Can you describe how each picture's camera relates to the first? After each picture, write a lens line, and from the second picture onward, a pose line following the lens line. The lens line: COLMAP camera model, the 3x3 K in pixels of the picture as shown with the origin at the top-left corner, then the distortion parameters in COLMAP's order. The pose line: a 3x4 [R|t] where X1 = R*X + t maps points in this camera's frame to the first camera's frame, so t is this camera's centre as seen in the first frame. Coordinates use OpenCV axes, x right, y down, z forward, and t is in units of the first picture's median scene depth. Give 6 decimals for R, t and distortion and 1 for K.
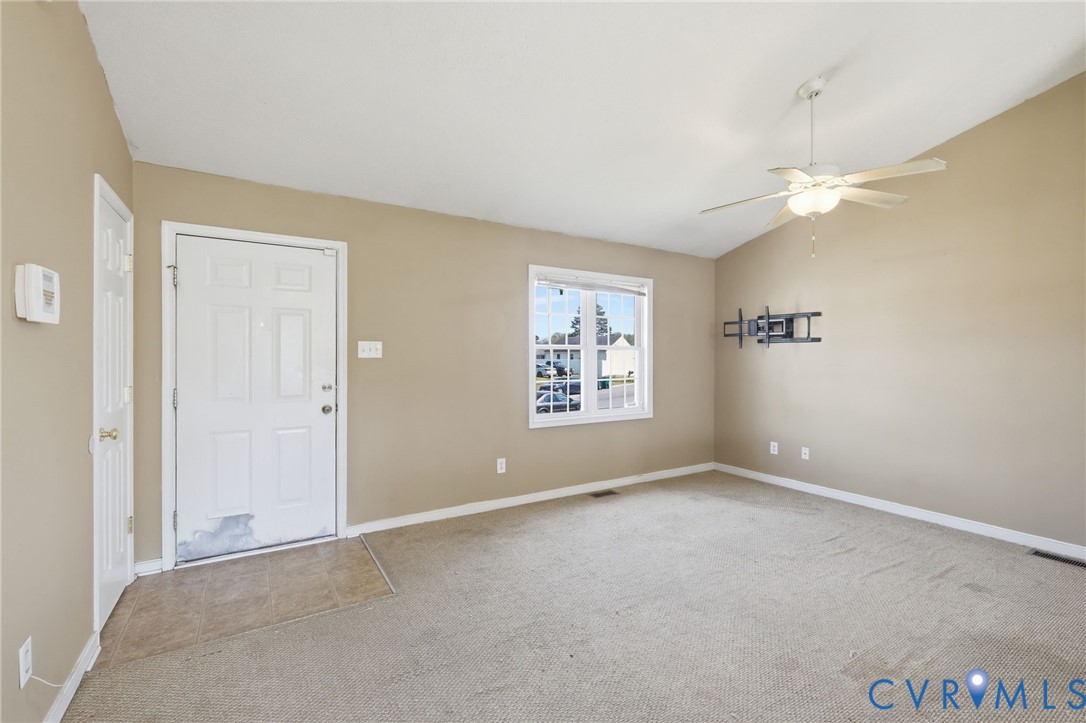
lens RADIAL K [[469.5, 0, 540.5], [0, 469.5, 357.8], [0, 0, 1]] dist [-0.008919, -0.000082]
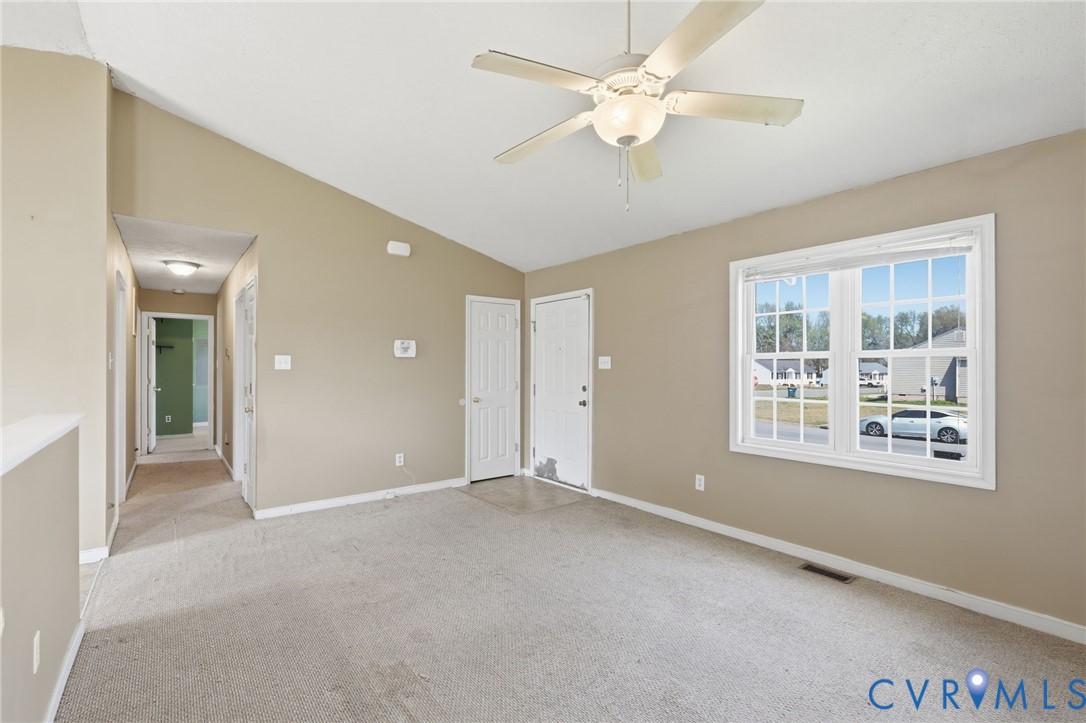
lens RADIAL K [[478.0, 0, 537.1], [0, 478.0, 364.6], [0, 0, 1]] dist [-0.000419, -0.000012]
pose [[0.110749, -0.006372, -0.993828, 1.001418], [-0.002405, 0.999975, -0.006679, -0.002200], [0.993846, 0.003130, 0.110730, 0.666864]]
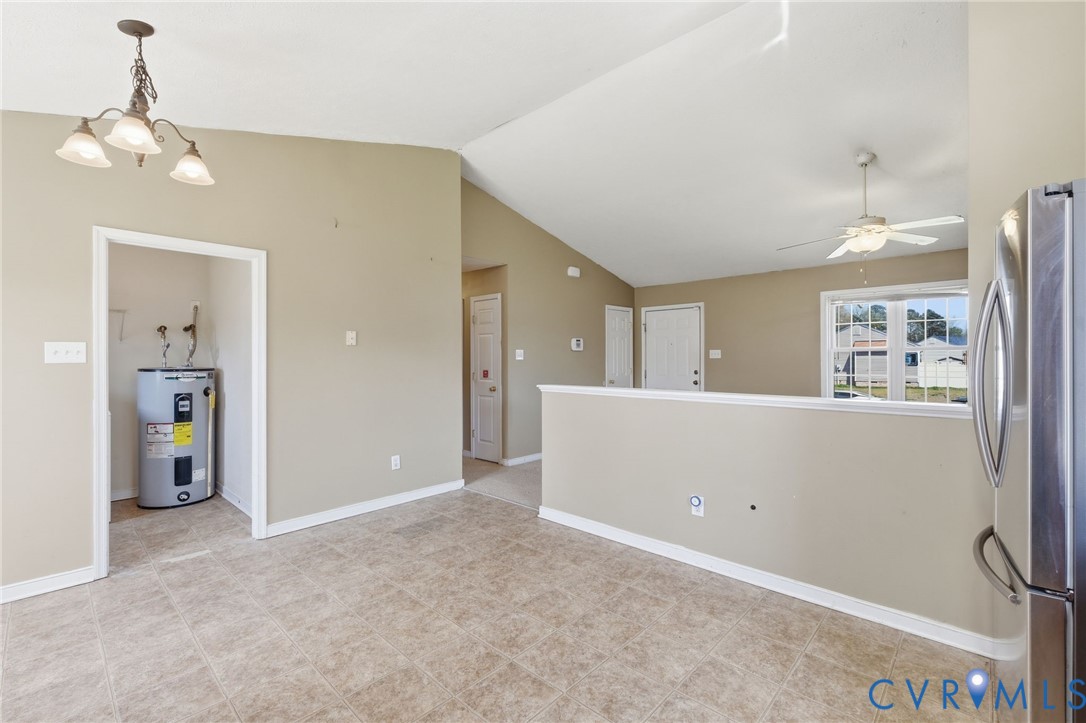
lens RADIAL K [[469.5, 0, 540.5], [0, 469.5, 357.8], [0, 0, 1]] dist [-0.008919, -0.000082]
pose [[0.265618, -0.004056, -0.964070, 1.359125], [0.003719, 0.999988, -0.003183, 0.001770], [0.964071, -0.002740, 0.265630, -0.230648]]
